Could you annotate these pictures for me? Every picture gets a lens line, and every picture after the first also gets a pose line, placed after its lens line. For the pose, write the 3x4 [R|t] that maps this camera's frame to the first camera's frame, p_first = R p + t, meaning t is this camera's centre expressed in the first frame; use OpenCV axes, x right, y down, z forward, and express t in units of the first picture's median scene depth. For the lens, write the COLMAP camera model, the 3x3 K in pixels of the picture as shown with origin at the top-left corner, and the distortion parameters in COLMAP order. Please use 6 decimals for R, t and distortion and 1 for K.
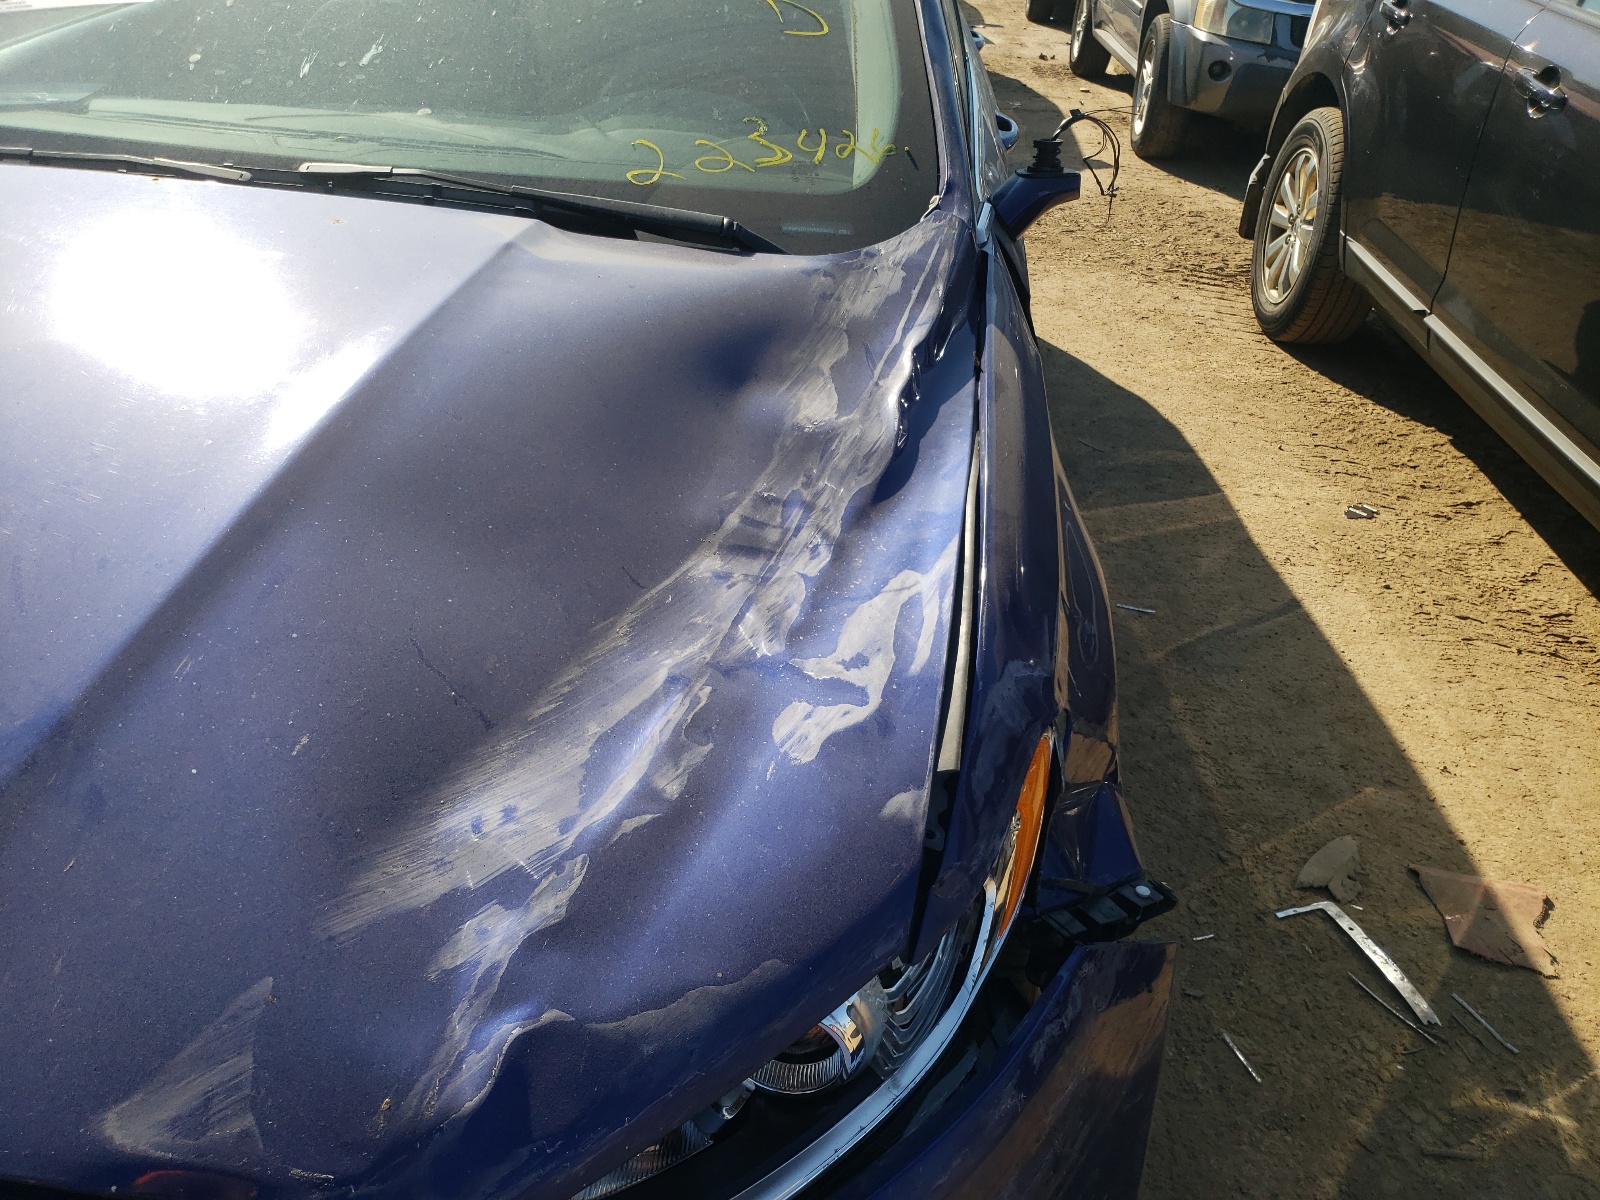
lens RADIAL K [[1259.4, 0, 771.1], [0, 1259.4, 600.4], [0, 0, 1]] dist [0.087953, -0.168079]
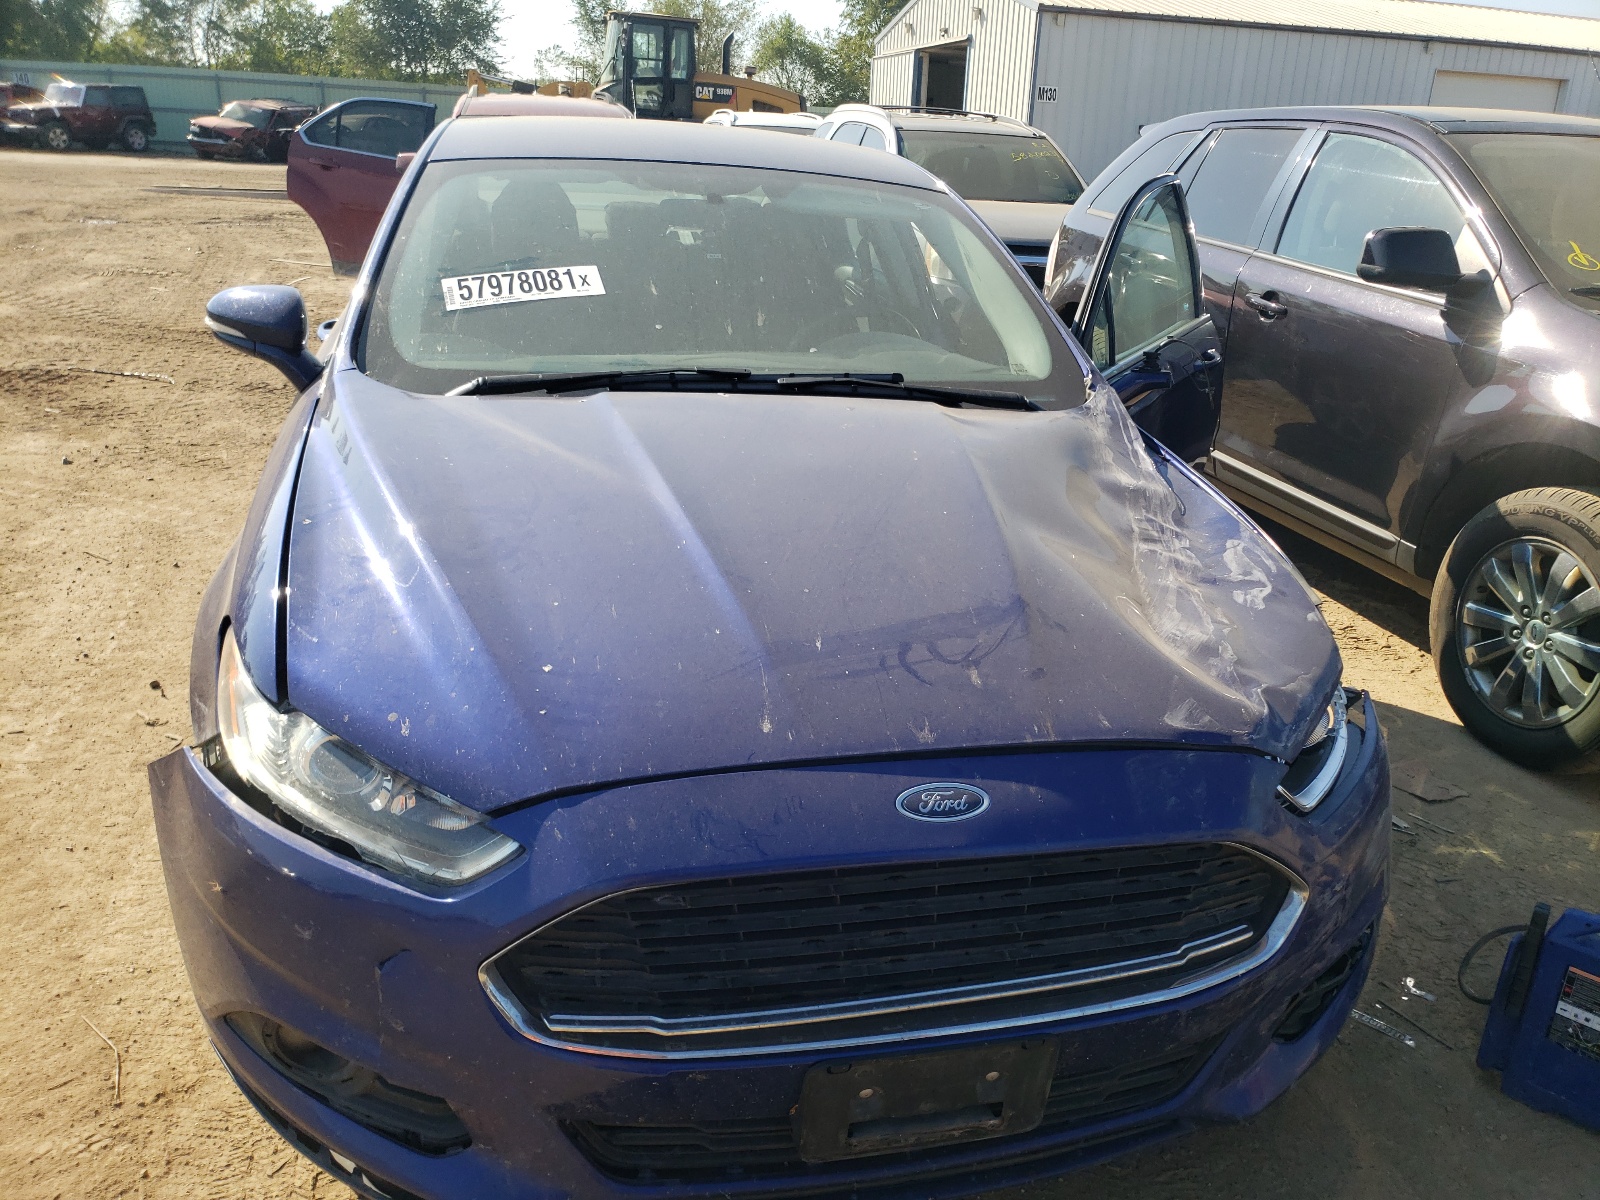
lens RADIAL K [[1260.3, 0, 800.0], [0, 1260.3, 600.0], [0, 0, 1]] dist [-0.005509, 0.009866]
pose [[0.948628, -0.103104, 0.299124, -0.808111], [0.150321, 0.978767, -0.139354, 0.172787], [-0.278404, 0.177160, 0.943984, -0.502938]]
